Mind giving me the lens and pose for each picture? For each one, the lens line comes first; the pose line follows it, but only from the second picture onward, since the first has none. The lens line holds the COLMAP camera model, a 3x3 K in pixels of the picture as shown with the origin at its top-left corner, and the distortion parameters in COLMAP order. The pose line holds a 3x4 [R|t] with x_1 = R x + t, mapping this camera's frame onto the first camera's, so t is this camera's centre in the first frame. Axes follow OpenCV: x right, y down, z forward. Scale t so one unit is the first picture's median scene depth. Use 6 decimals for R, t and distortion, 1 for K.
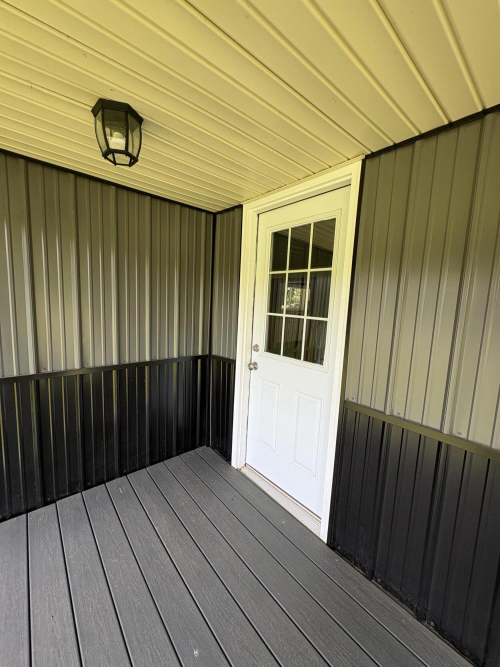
lens RADIAL K [[268.9, 0, 254.9], [0, 268.9, 333.3], [0, 0, 1]] dist [0.002221, -0.000341]
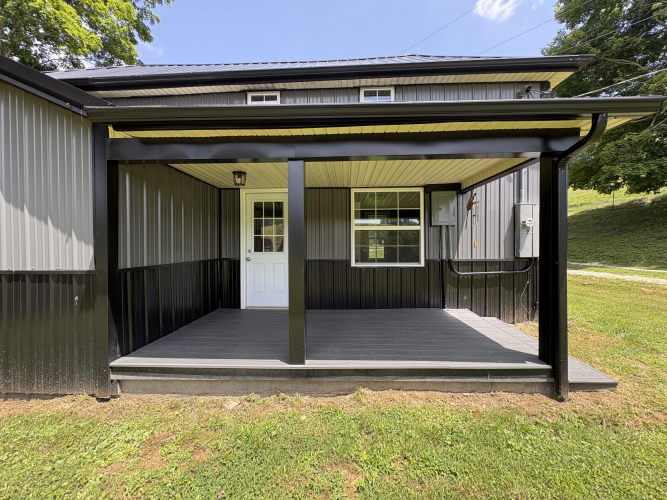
lens RADIAL K [[268.9, 0, 334.5], [0, 268.9, 249.5], [0, 0, 1]] dist [0.002221, -0.000341]
pose [[0.682398, -0.055412, 0.728878, -1.219518], [0.116474, 0.992626, -0.033584, 0.211667], [-0.721642, 0.107813, 0.683819, -1.122170]]
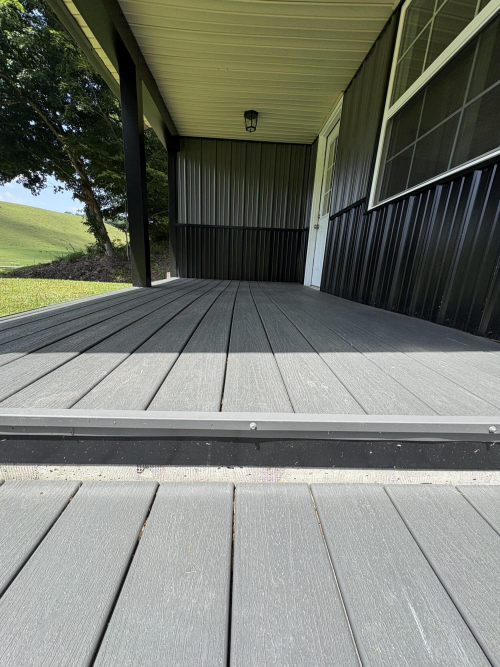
lens RADIAL K [[268.9, 0, 249.6], [0, 268.9, 331.9], [0, 0, 1]] dist [0.002221, -0.000341]
pose [[0.775120, 0.145648, -0.614798, 0.940209], [-0.084837, 0.988248, 0.127159, 0.686280], [0.626093, -0.046406, 0.778367, -0.827725]]
